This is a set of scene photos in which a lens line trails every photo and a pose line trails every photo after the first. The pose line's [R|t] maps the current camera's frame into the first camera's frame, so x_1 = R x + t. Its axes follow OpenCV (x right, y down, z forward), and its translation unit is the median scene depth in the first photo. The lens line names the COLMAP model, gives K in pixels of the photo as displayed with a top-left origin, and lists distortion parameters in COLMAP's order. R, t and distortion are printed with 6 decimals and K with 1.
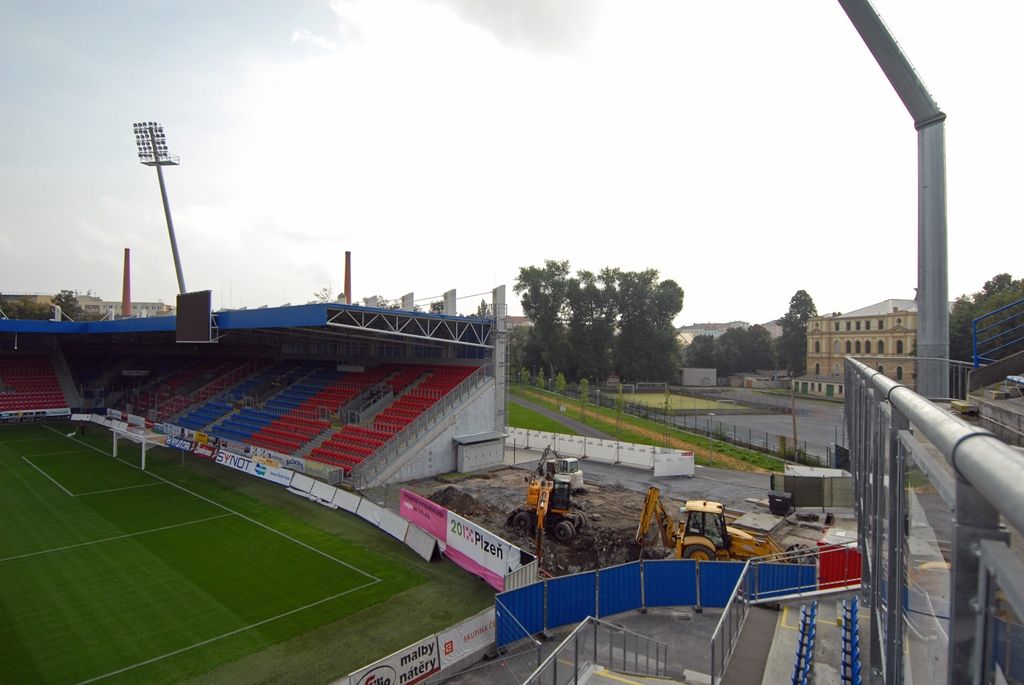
lens RADIAL K [[576.3, 0, 514.6], [0, 576.3, 351.7], [0, 0, 1]] dist [0.063803, -0.066278]
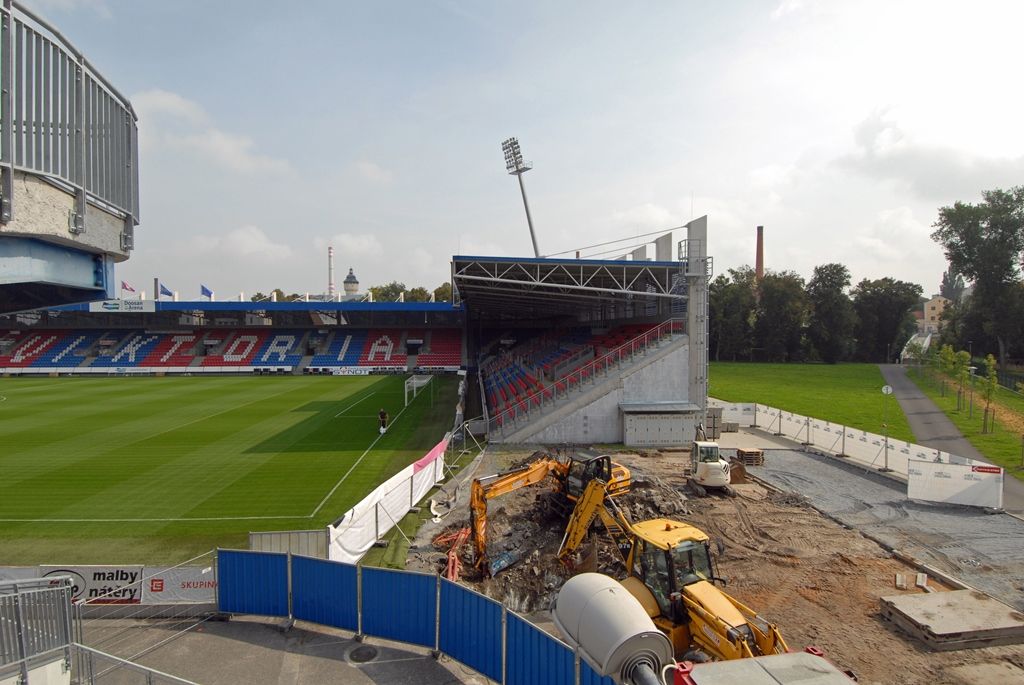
lens RADIAL K [[536.7, 0, 499.3], [0, 536.7, 353.1], [0, 0, 1]] dist [0.054200, -0.061360]
pose [[0.696105, 0.018043, -0.717713, 0.300618], [0.004689, 0.999549, 0.029676, 0.043345], [0.717924, -0.024024, 0.695706, 0.282065]]
